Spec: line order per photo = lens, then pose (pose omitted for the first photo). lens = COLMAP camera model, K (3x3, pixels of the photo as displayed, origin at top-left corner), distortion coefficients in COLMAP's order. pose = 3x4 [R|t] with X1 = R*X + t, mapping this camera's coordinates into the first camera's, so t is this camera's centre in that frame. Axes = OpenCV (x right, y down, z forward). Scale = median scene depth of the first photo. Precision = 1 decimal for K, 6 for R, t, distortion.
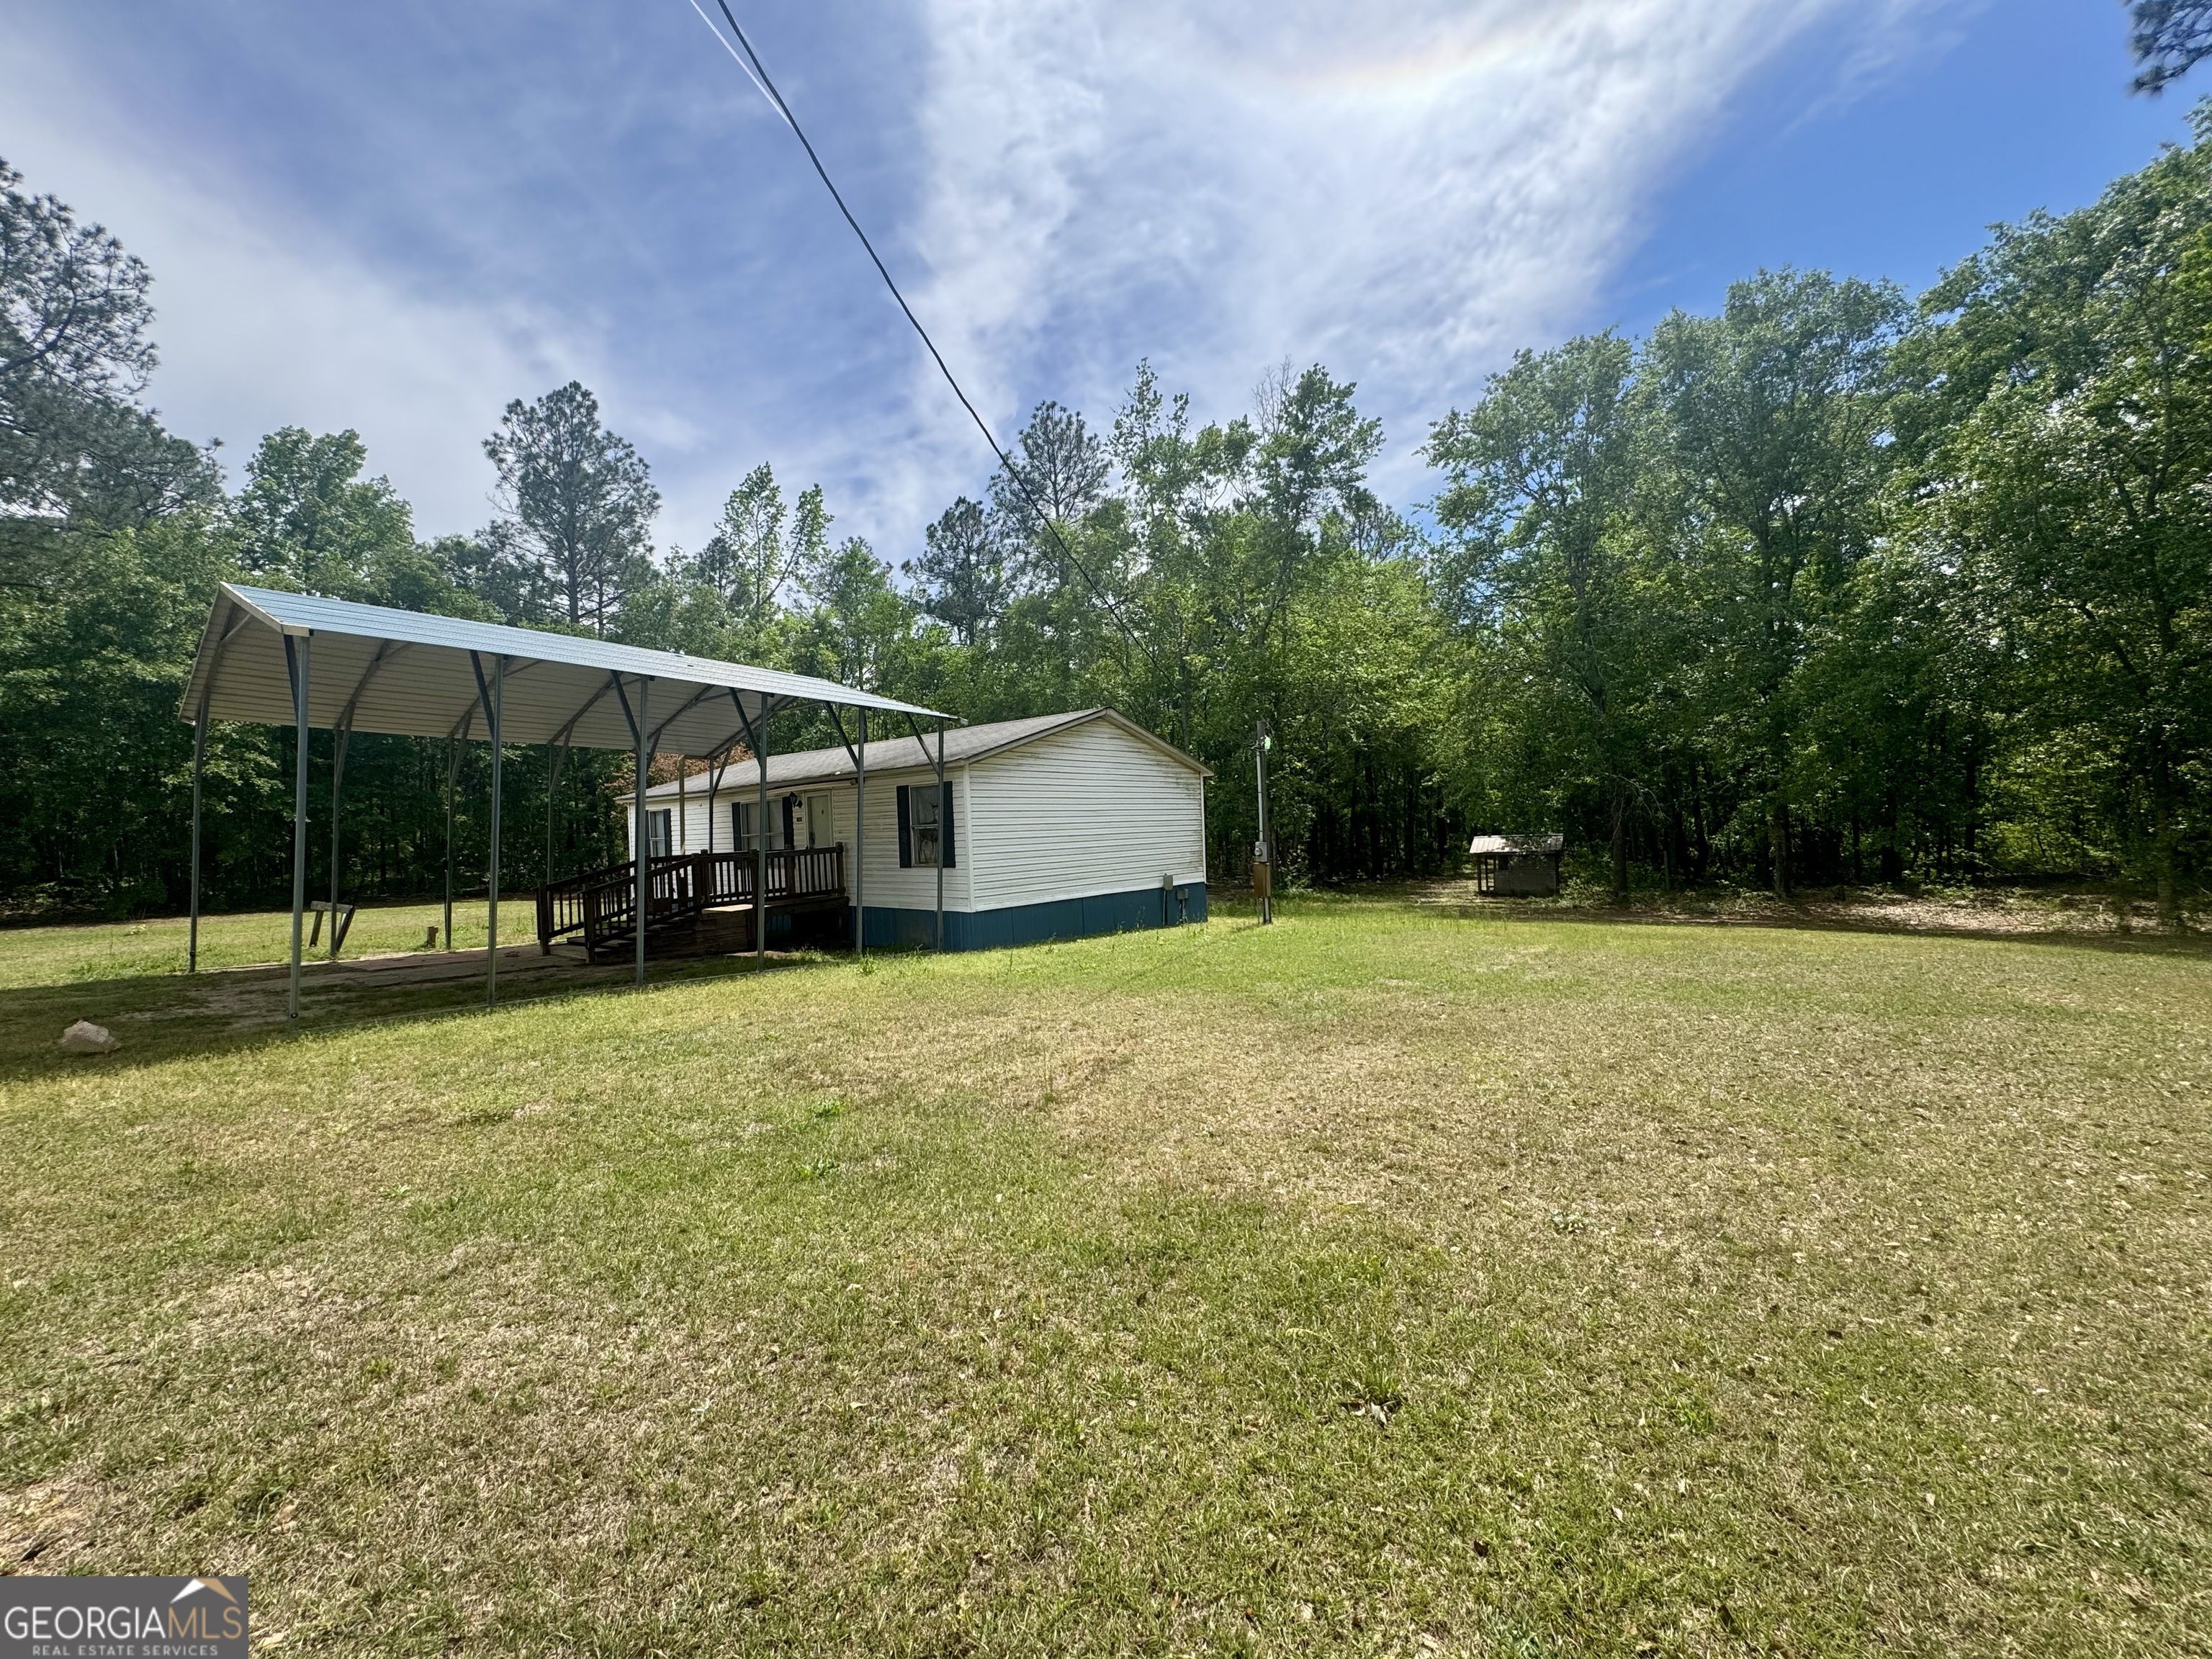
lens RADIAL K [[885.2, 0, 1112.0], [0, 885.2, 834.6], [0, 0, 1]] dist [-0.002023, 0.000473]
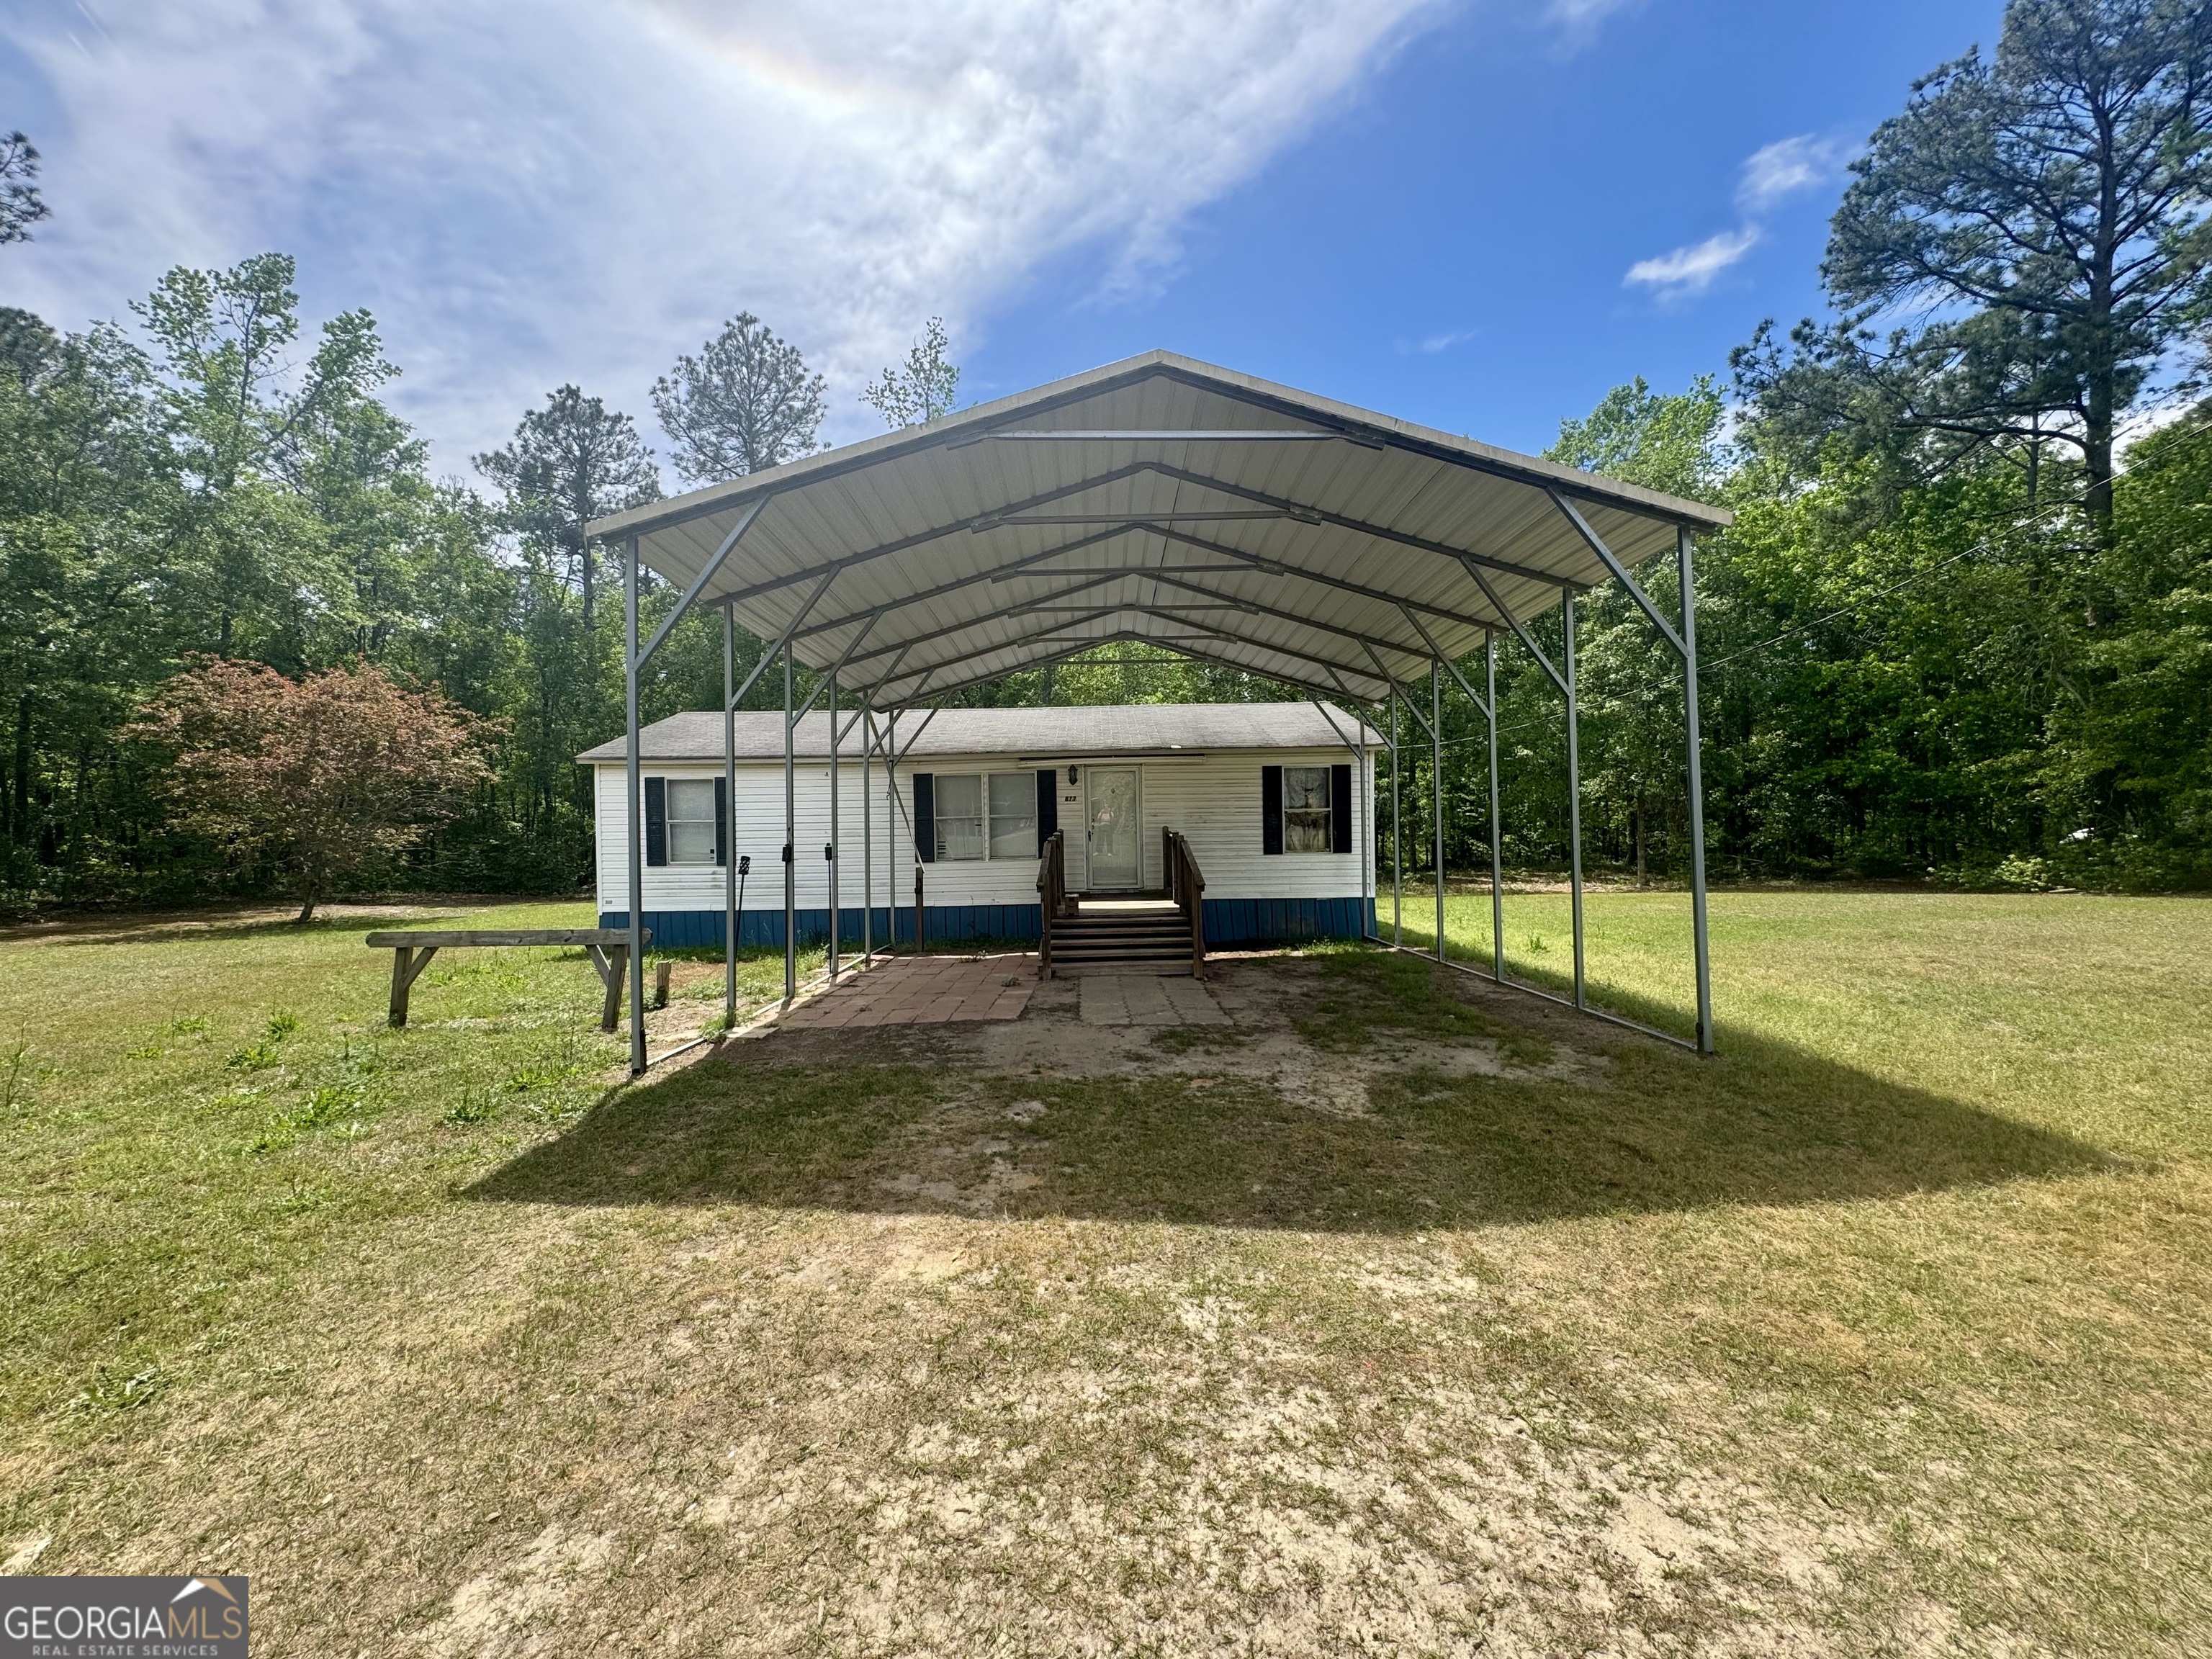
lens RADIAL K [[885.2, 0, 1142.0], [0, 885.2, 836.3], [0, 0, 1]] dist [-0.002023, 0.000473]
pose [[0.767339, 0.006182, 0.641211, -0.419013], [-0.002723, 0.999976, -0.006383, 0.012308], [-0.641235, 0.003152, 0.767338, 0.156096]]
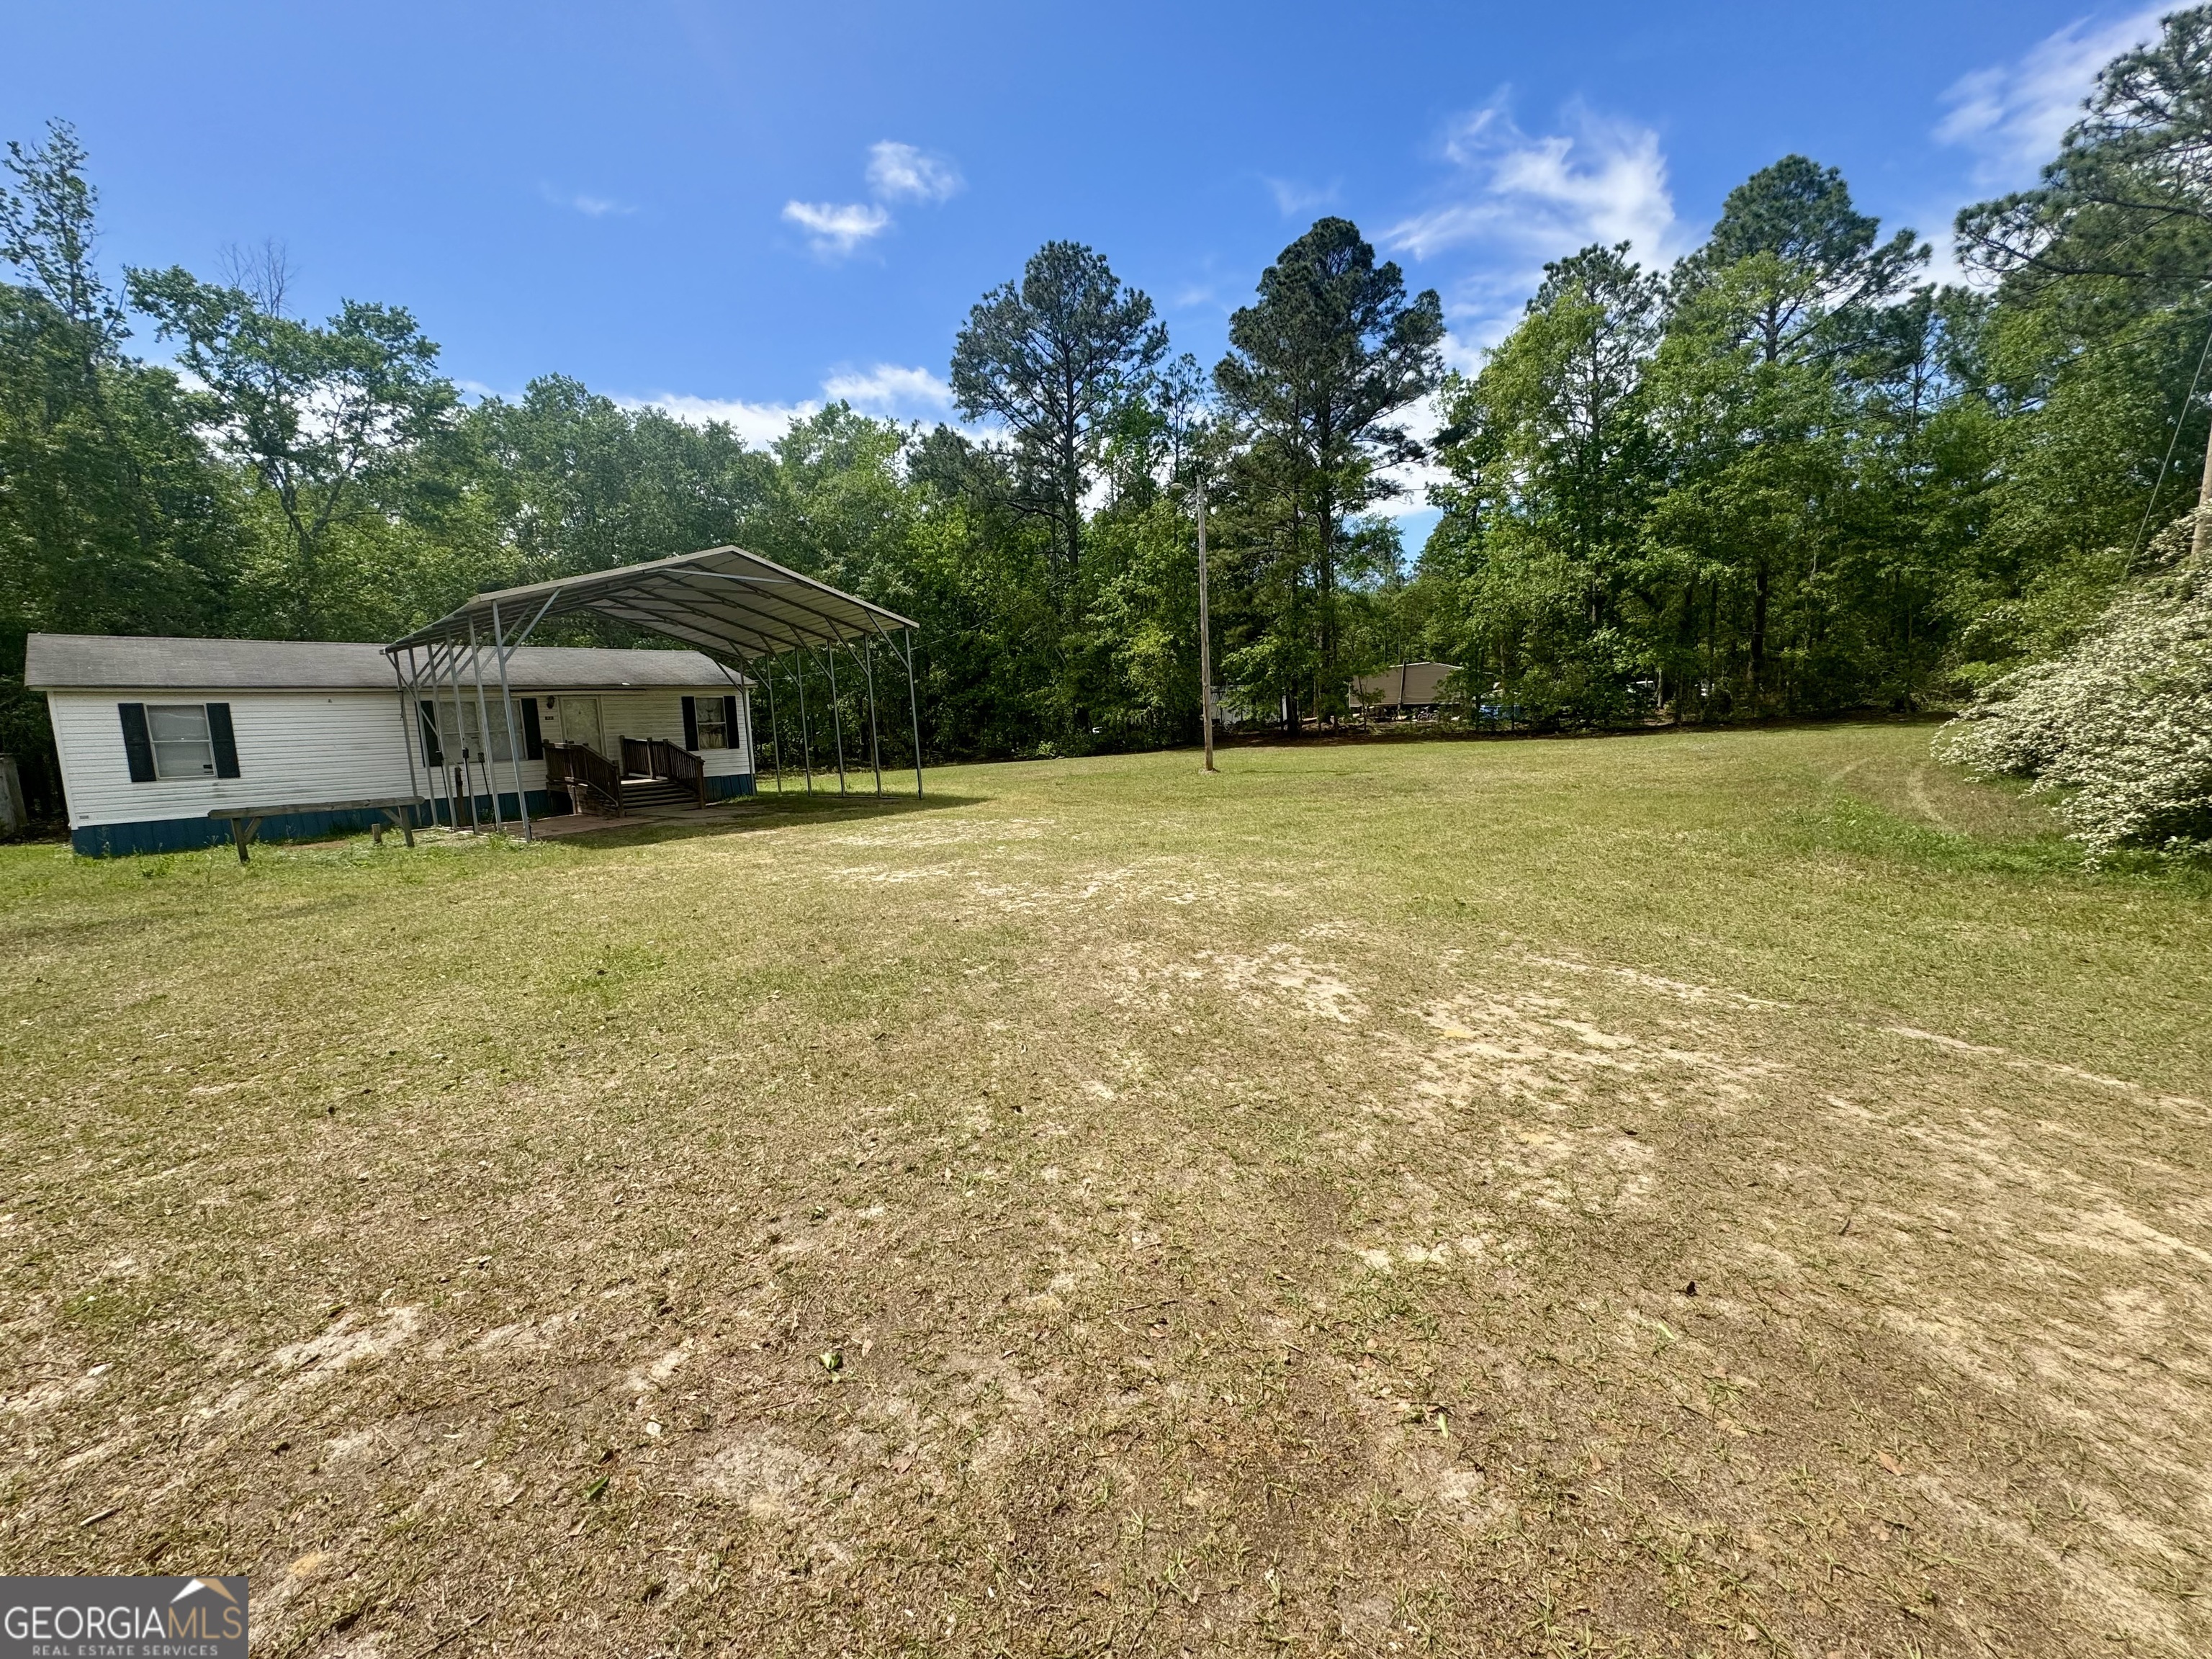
lens RADIAL K [[885.2, 0, 1100.6], [0, 885.2, 834.9], [0, 0, 1]] dist [-0.002023, 0.000473]
pose [[0.054538, -0.113645, 0.992023, -0.759438], [0.030017, 0.993240, 0.112134, 0.013542], [-0.998060, 0.023662, 0.057580, 0.098410]]
